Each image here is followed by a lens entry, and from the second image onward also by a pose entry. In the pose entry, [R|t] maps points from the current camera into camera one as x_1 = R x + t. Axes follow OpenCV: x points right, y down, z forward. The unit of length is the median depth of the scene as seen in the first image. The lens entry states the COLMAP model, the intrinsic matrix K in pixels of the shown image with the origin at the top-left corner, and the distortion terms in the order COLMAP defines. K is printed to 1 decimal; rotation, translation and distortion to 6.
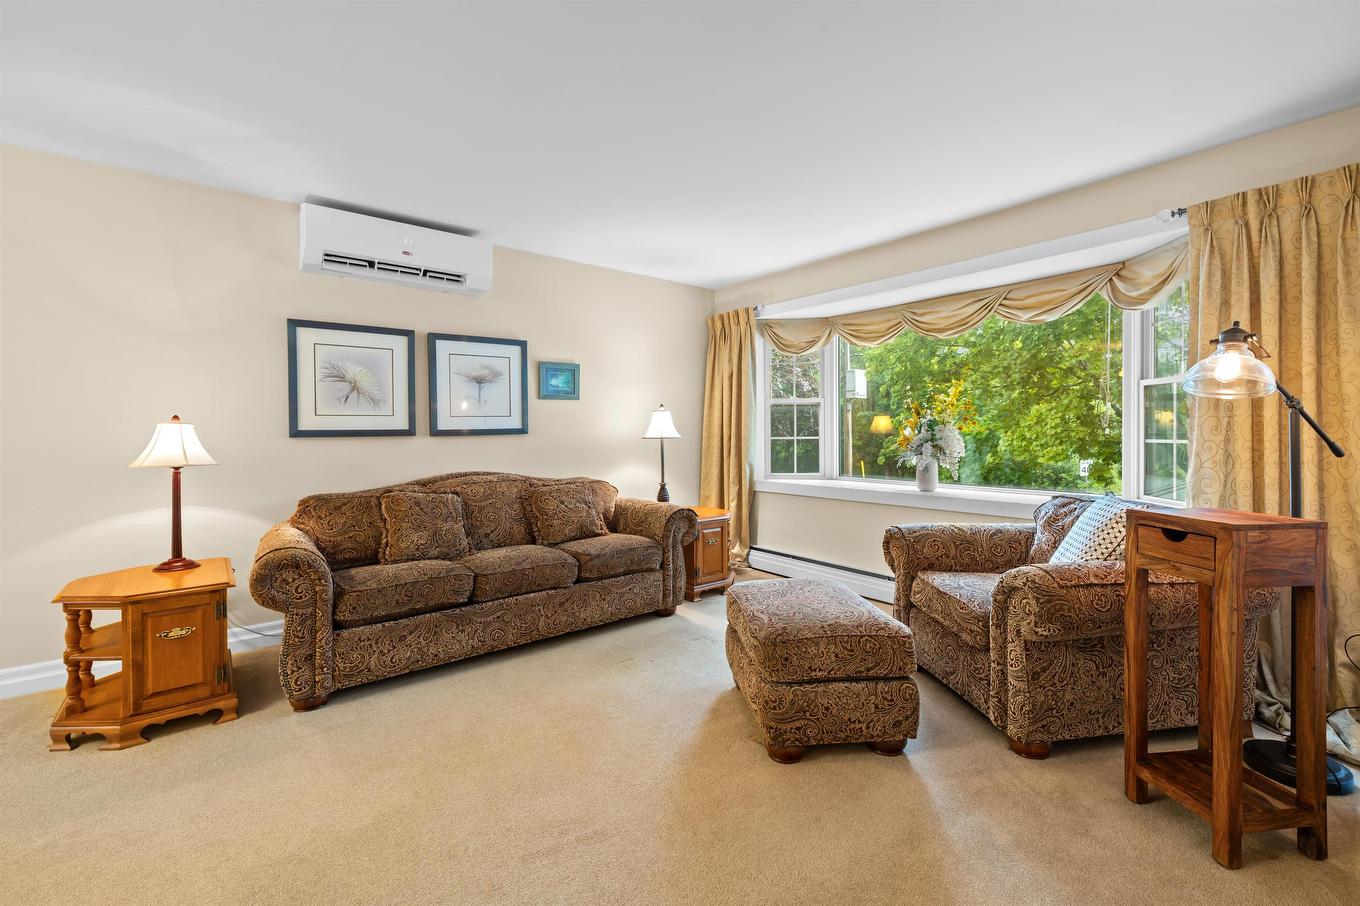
lens RADIAL K [[578.1, 0, 684.6], [0, 578.1, 426.4], [0, 0, 1]] dist [0.001199, 0.003641]
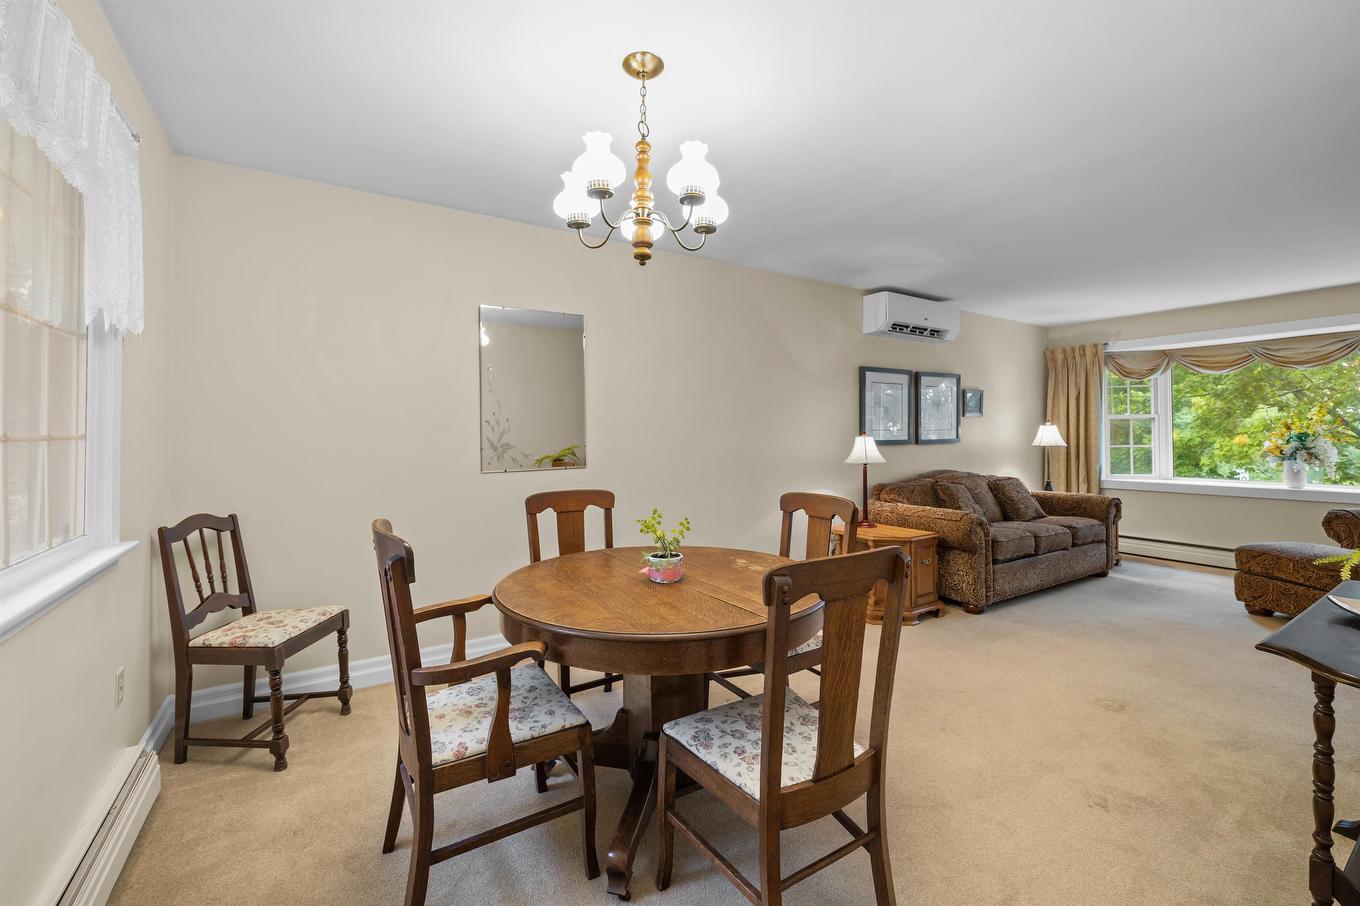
lens RADIAL K [[578.1, 0, 684.6], [0, 578.1, 426.4], [0, 0, 1]] dist [0.001199, 0.003641]
pose [[0.993569, -0.000370, -0.113225, -0.791112], [-0.000718, 0.999954, -0.009567, -0.012633], [0.113223, 0.009587, 0.993523, -0.444103]]
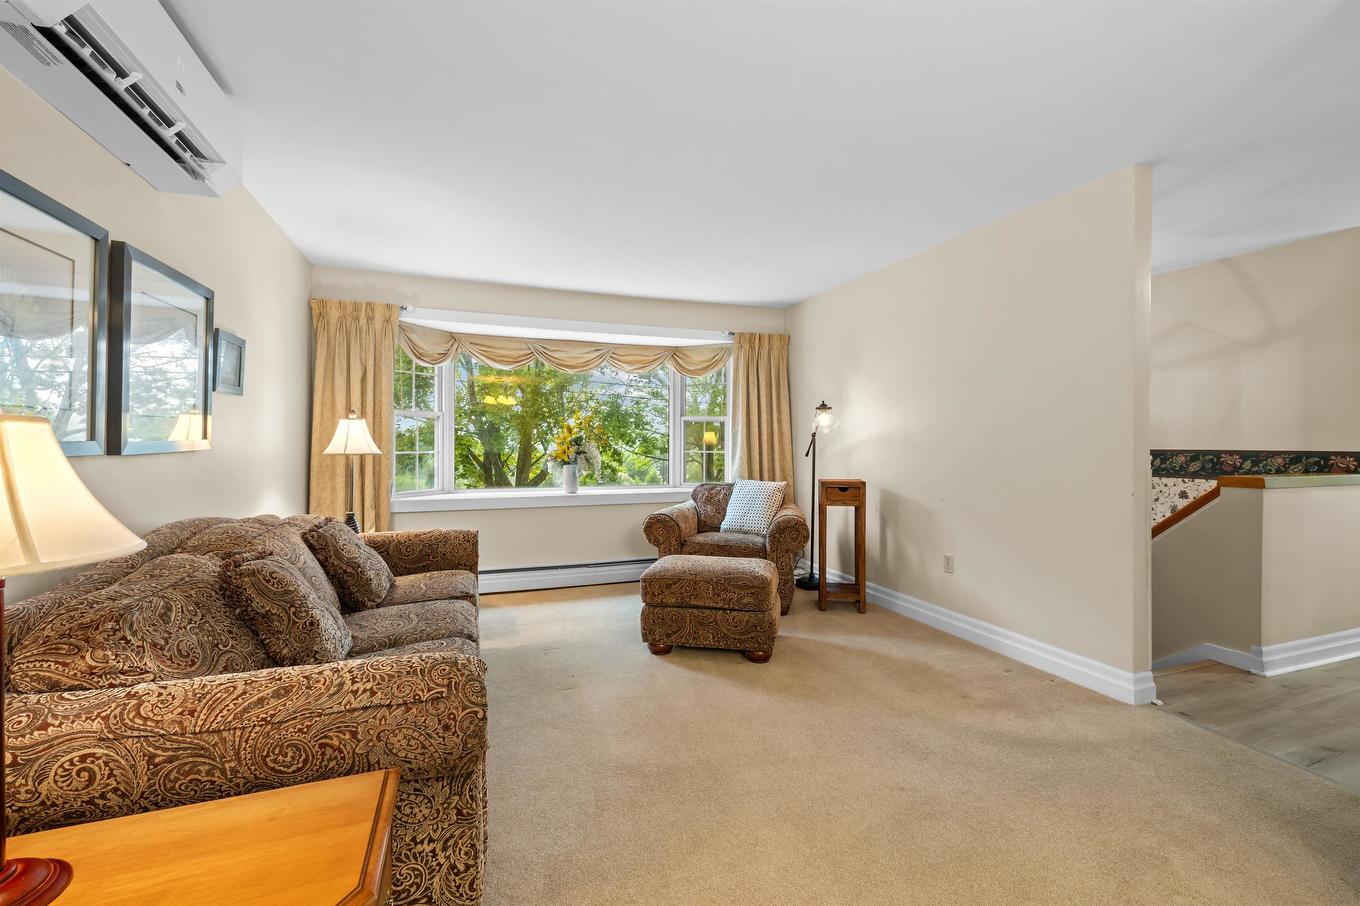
lens RADIAL K [[568.3, 0, 679.5], [0, 568.3, 447.5], [0, 0, 1]] dist [0.000793, 0.000040]
pose [[0.327687, -0.003108, 0.944781, -0.687224], [-0.011889, 0.999902, 0.007413, -0.000472], [-0.944712, -0.013662, 0.327617, 0.372170]]
